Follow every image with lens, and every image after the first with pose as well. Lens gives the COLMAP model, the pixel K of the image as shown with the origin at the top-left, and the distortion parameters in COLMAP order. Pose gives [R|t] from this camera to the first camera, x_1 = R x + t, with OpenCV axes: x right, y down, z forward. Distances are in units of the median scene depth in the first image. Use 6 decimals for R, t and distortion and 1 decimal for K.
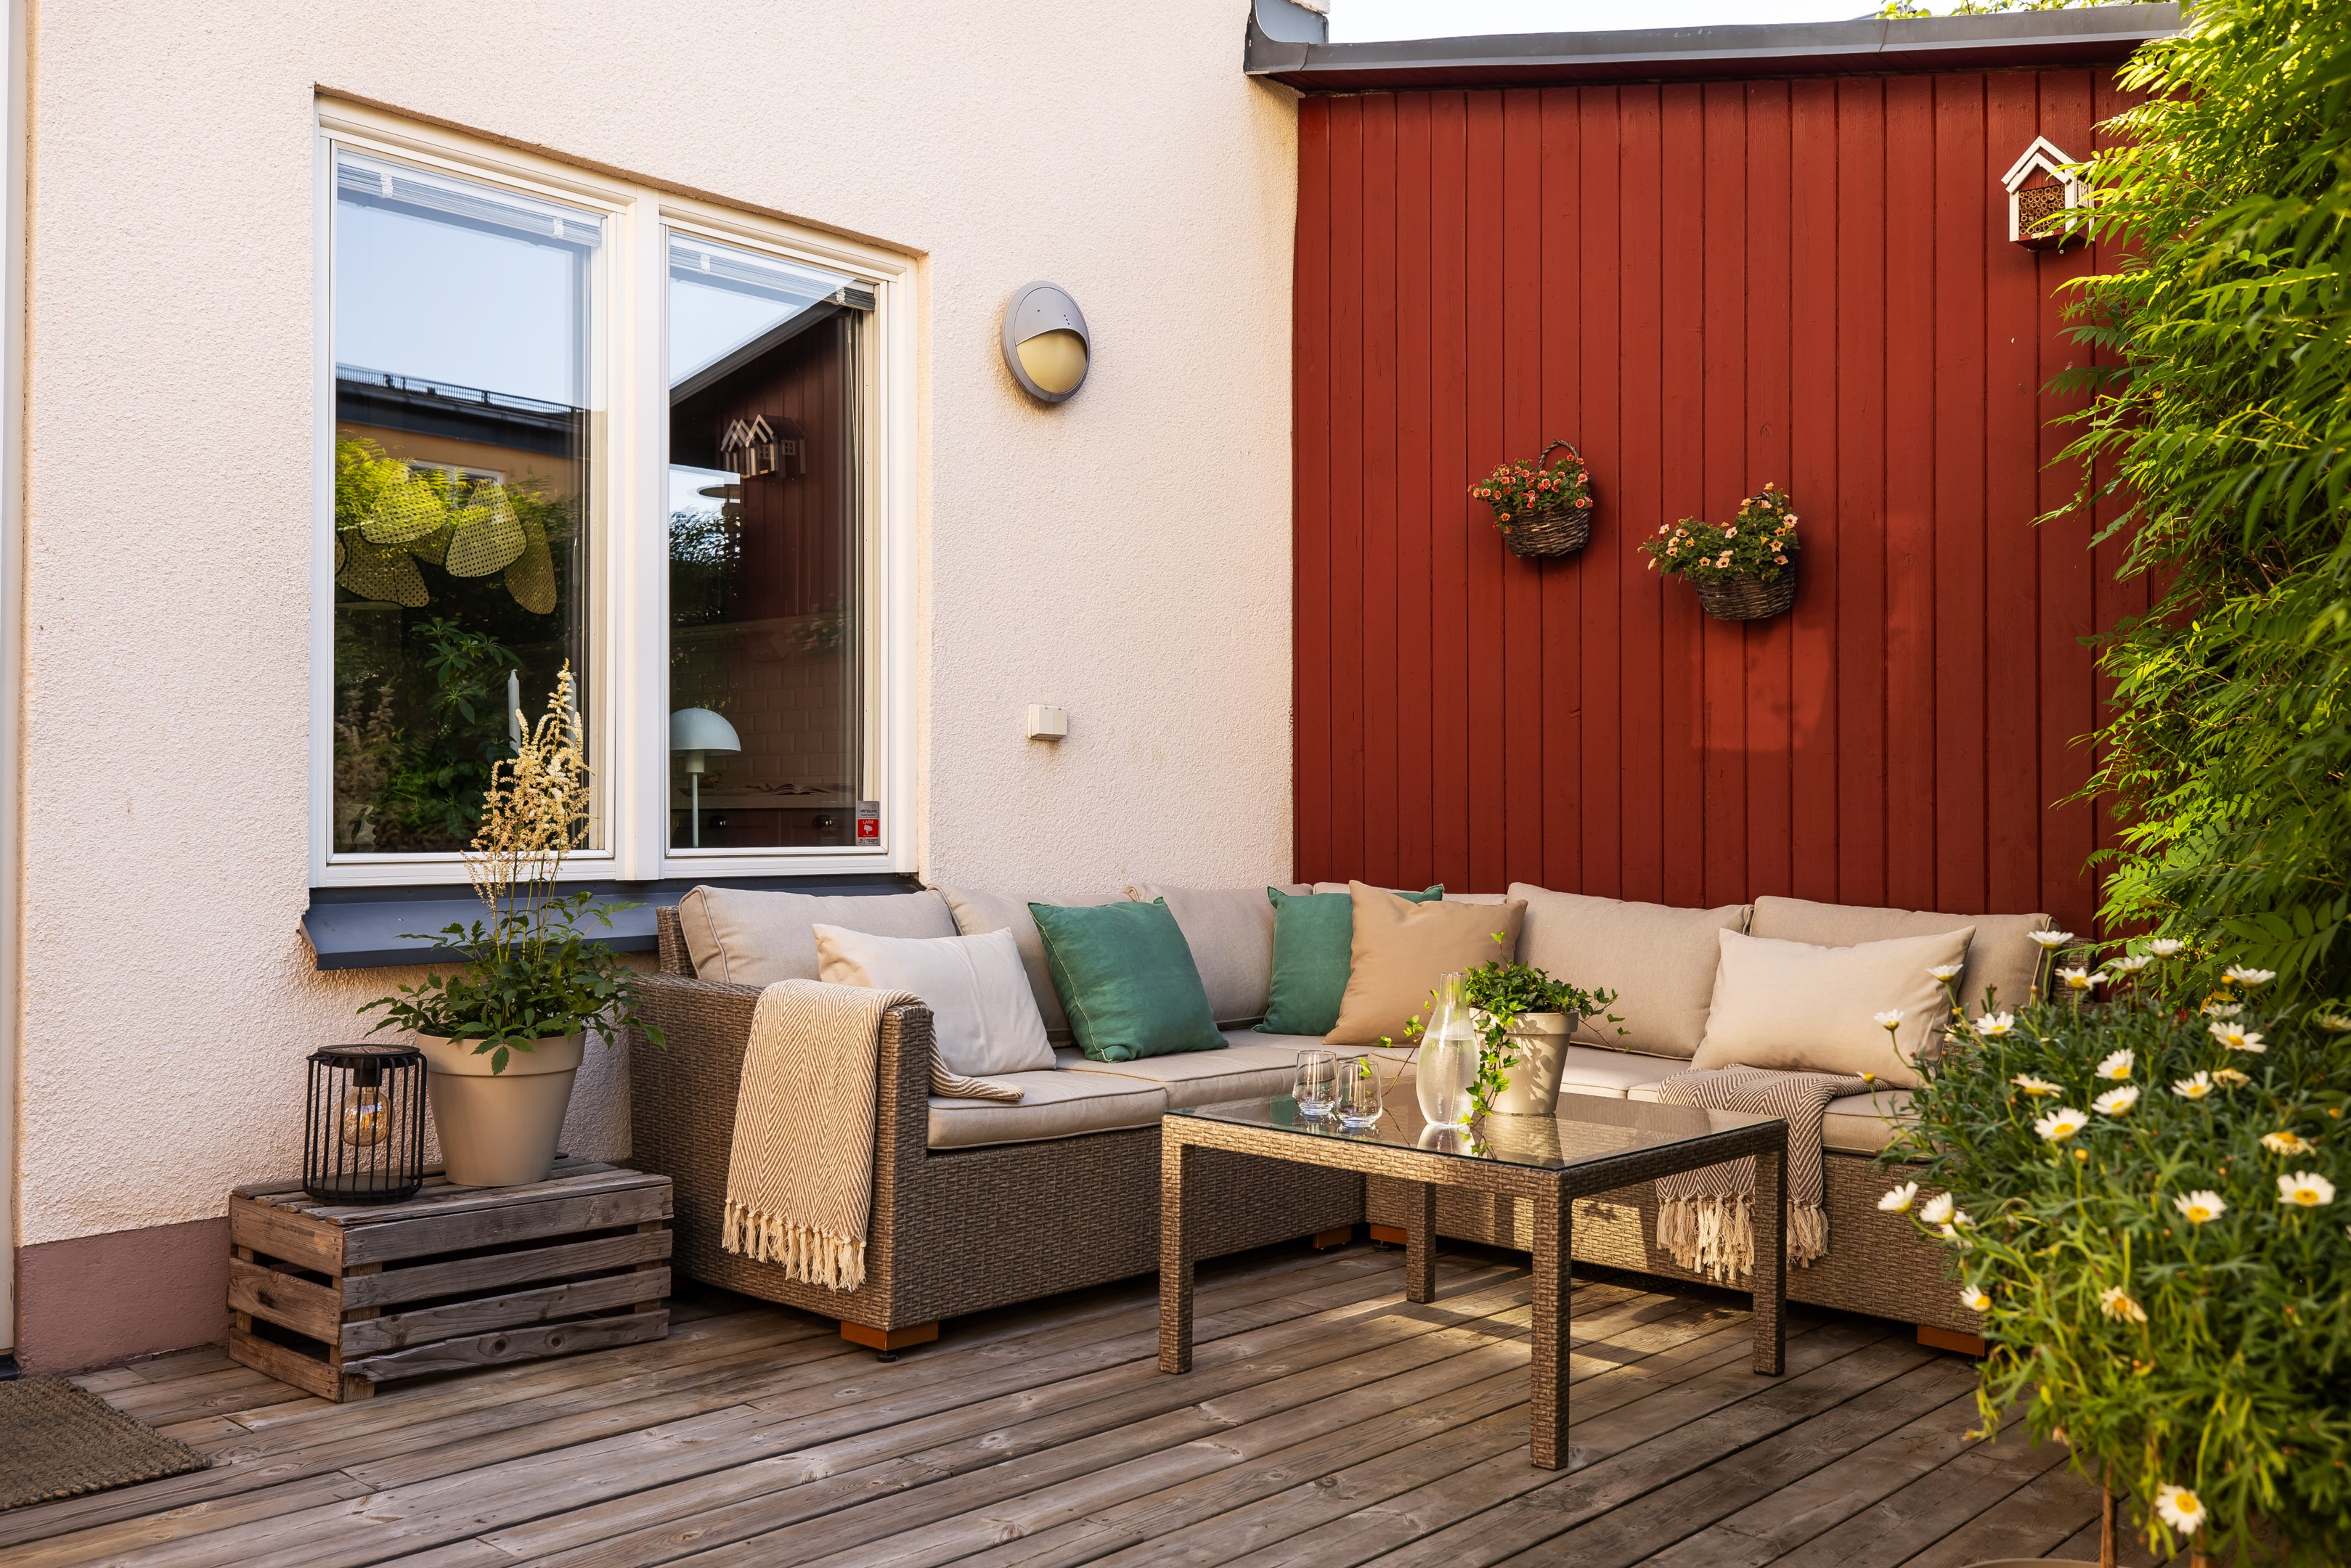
lens RADIAL K [[2061.5, 0, 1176.4], [0, 2061.5, 780.1], [0, 0, 1]] dist [0.000956, 0.005931]
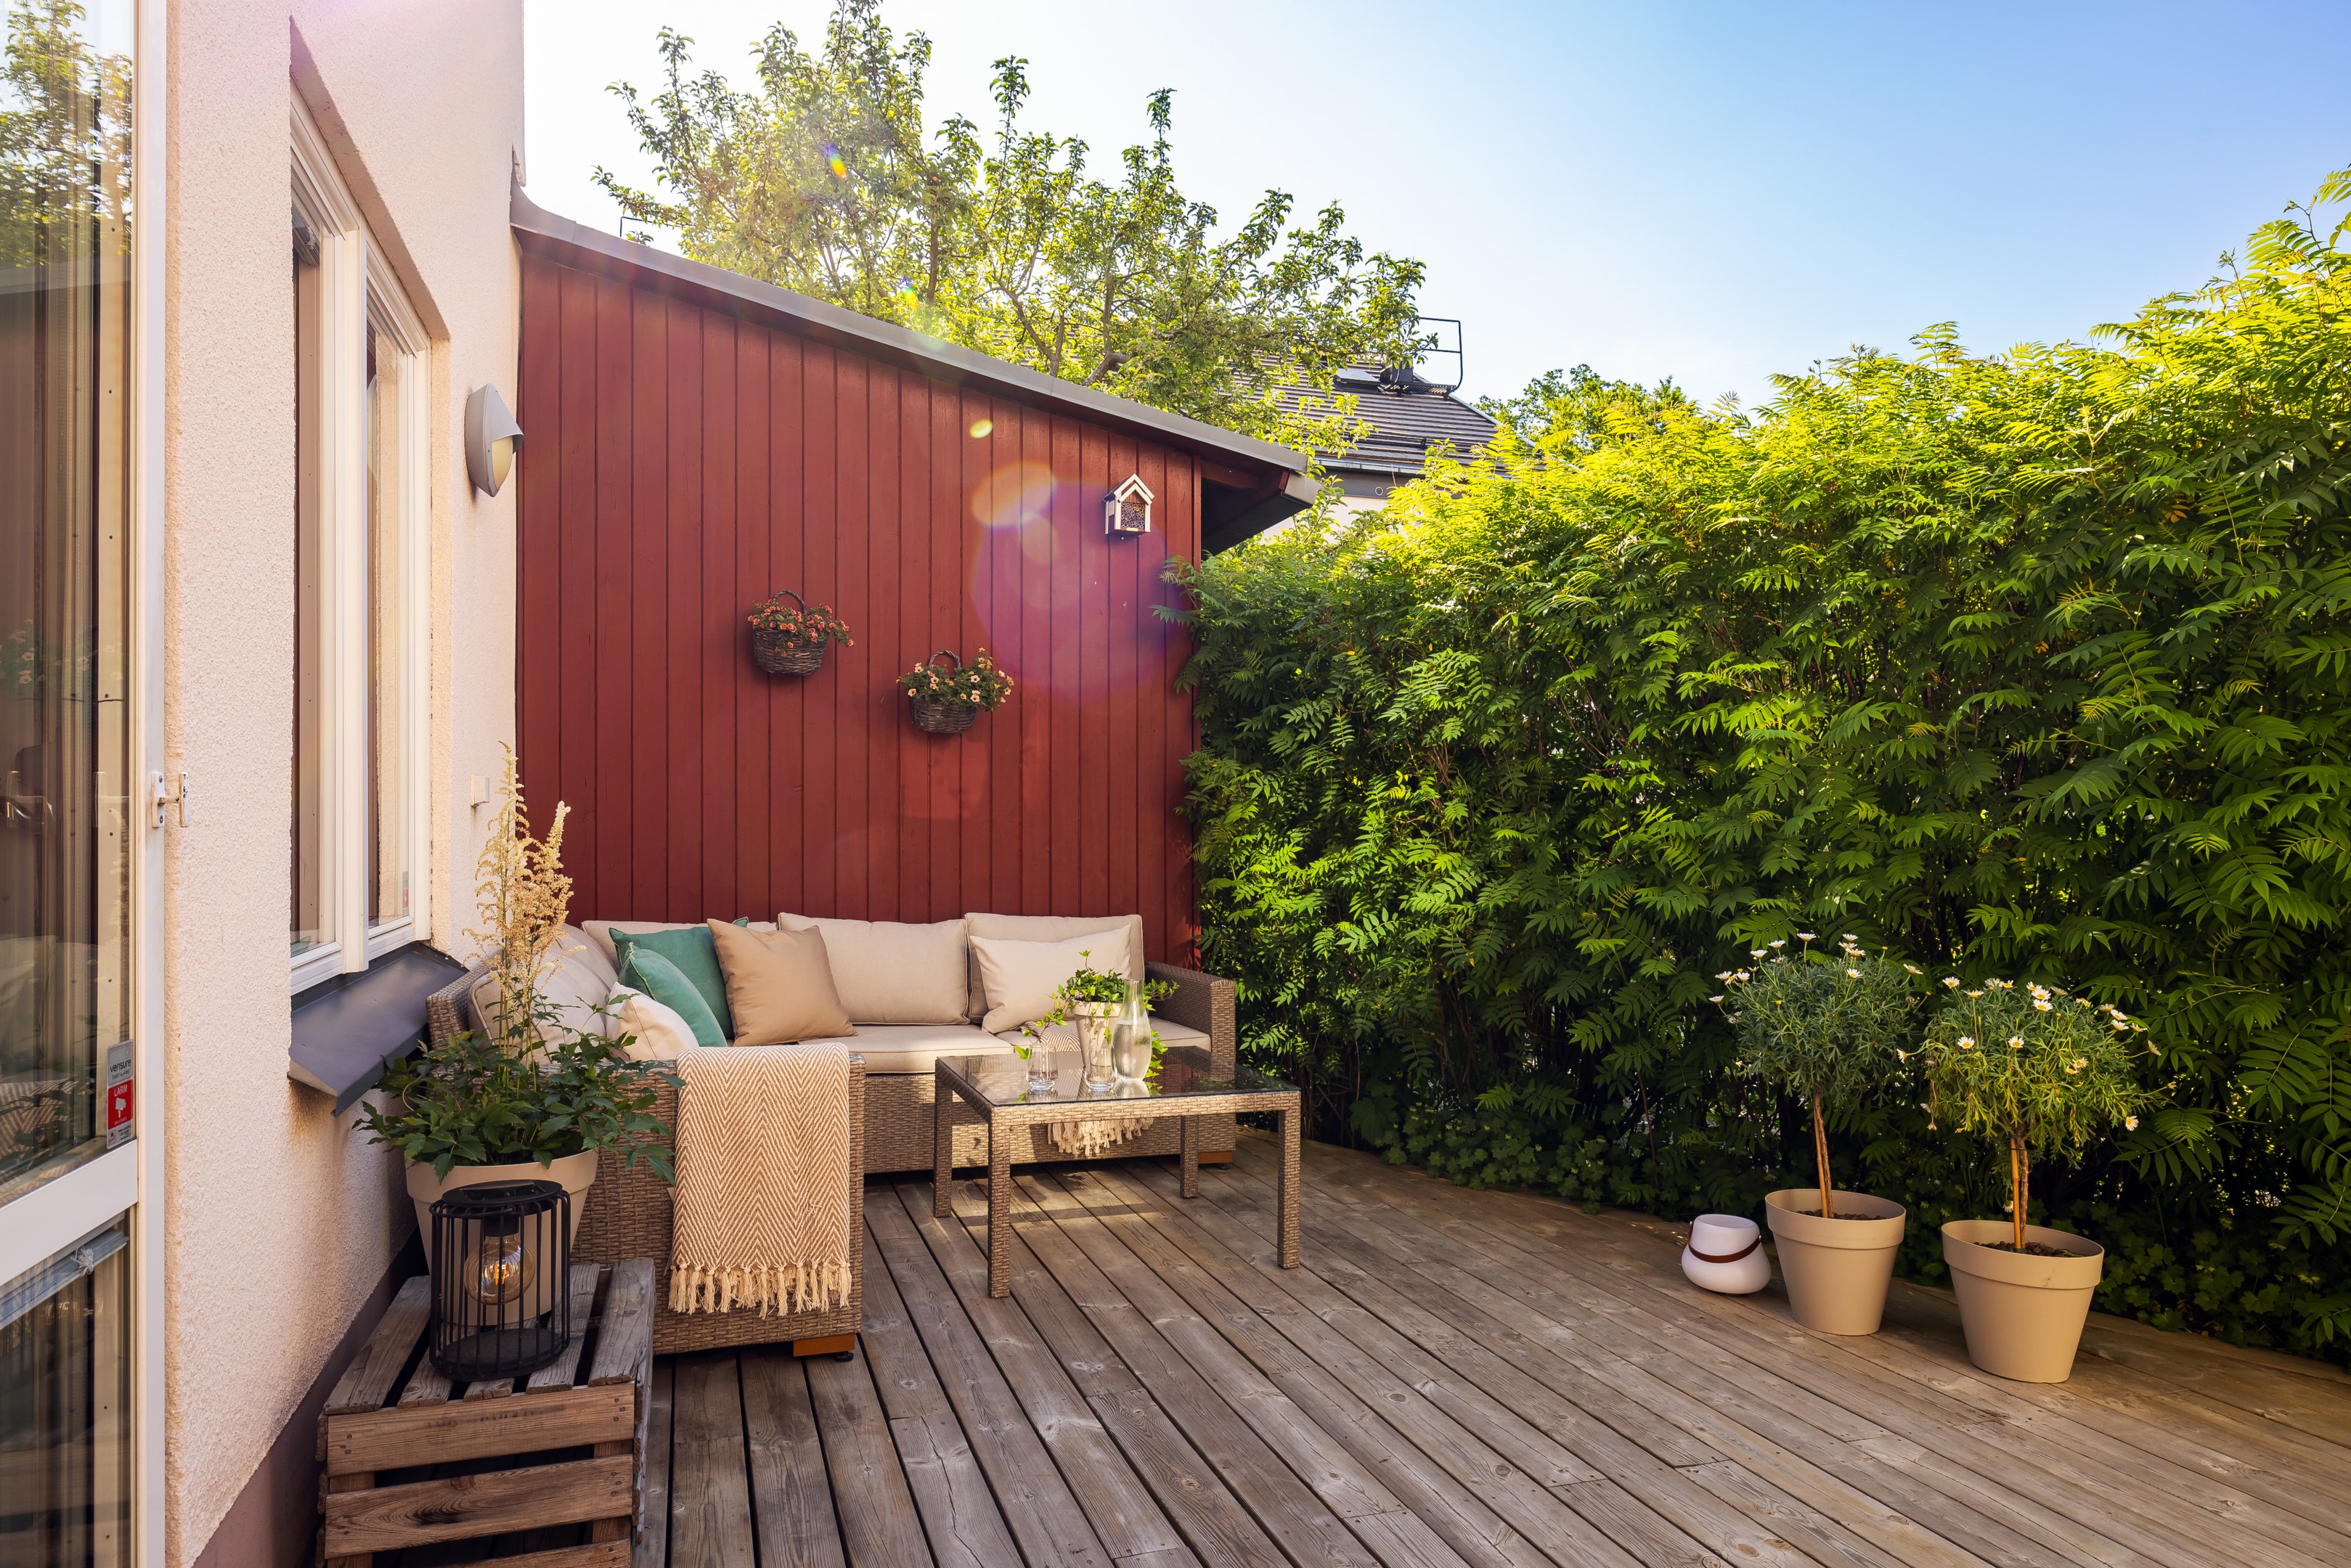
lens RADIAL K [[1422.4, 0, 1176.5], [0, 1422.4, 829.2], [0, 0, 1]] dist [-0.003978, -0.001247]
pose [[0.484200, -0.004661, 0.874945, -0.727050], [-0.018883, 0.999697, 0.015775, -0.033859], [-0.874754, -0.024160, 0.483965, 0.436157]]
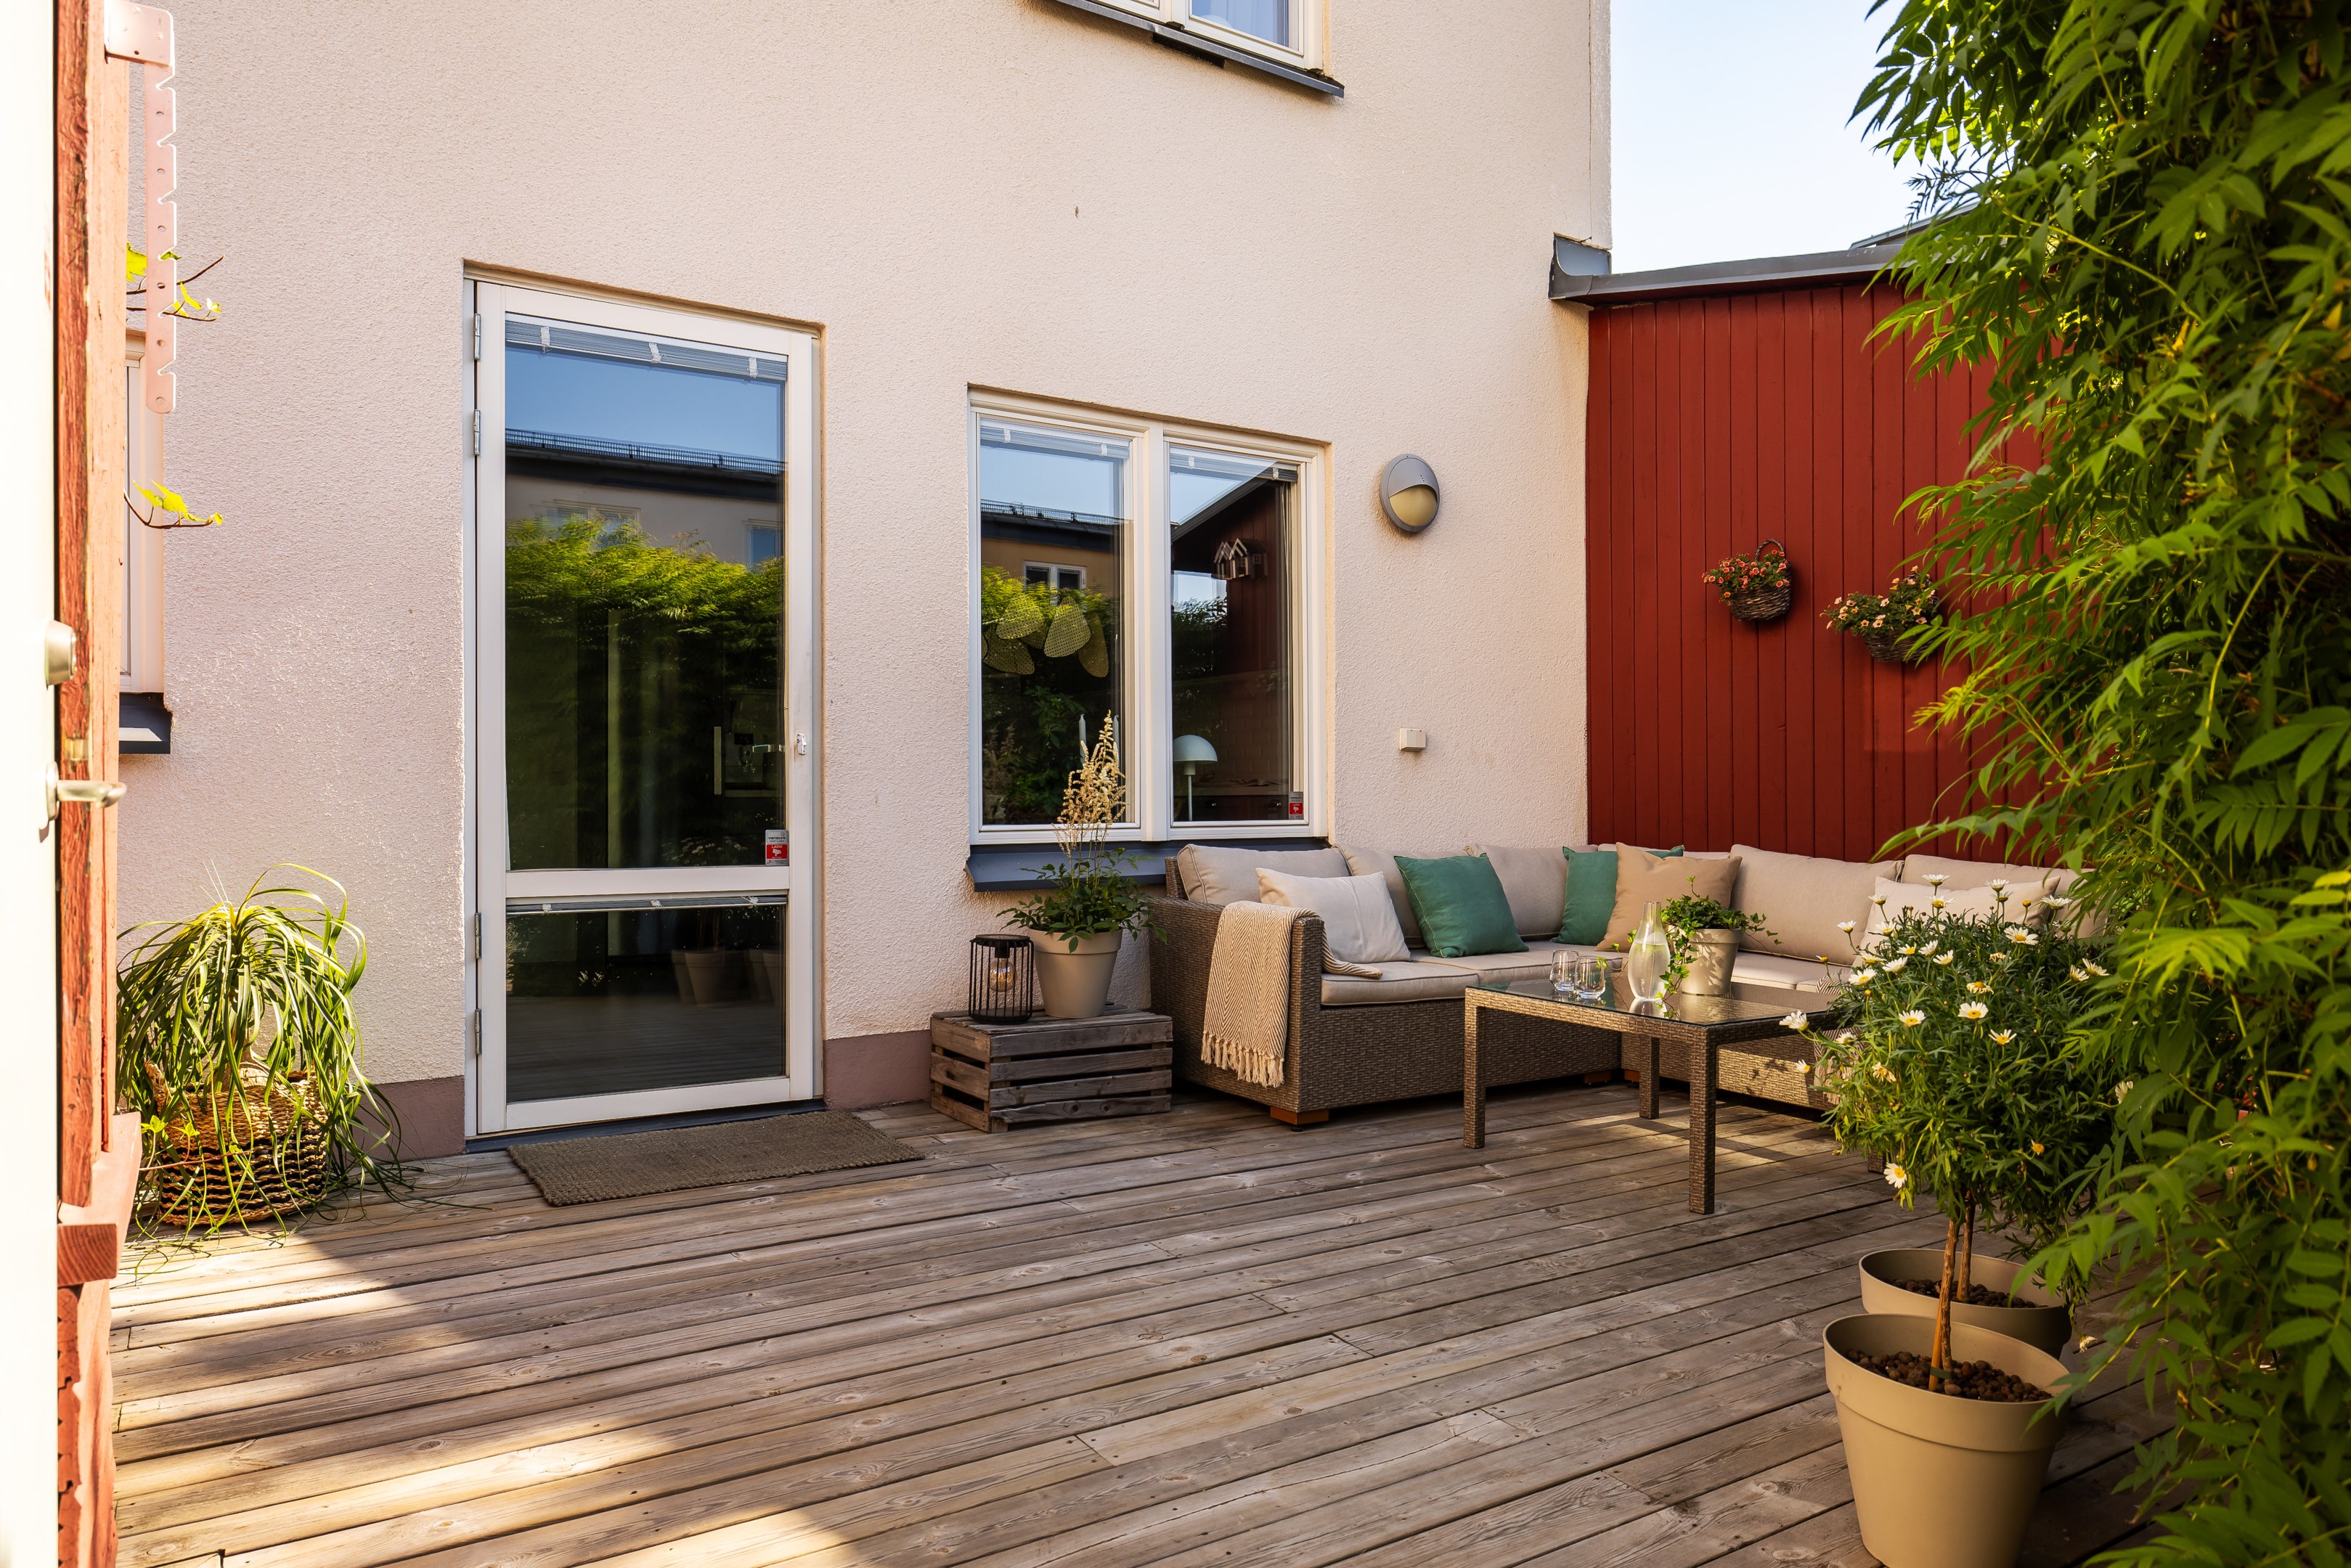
lens RADIAL K [[1495.5, 0, 1166.1], [0, 1495.5, 793.8], [0, 0, 1]] dist [0.006041, 0.000267]
pose [[0.964945, -0.005092, -0.262404, 0.072447], [0.009473, 0.999836, 0.015436, -0.008924], [0.262282, -0.017381, 0.964835, -0.177832]]
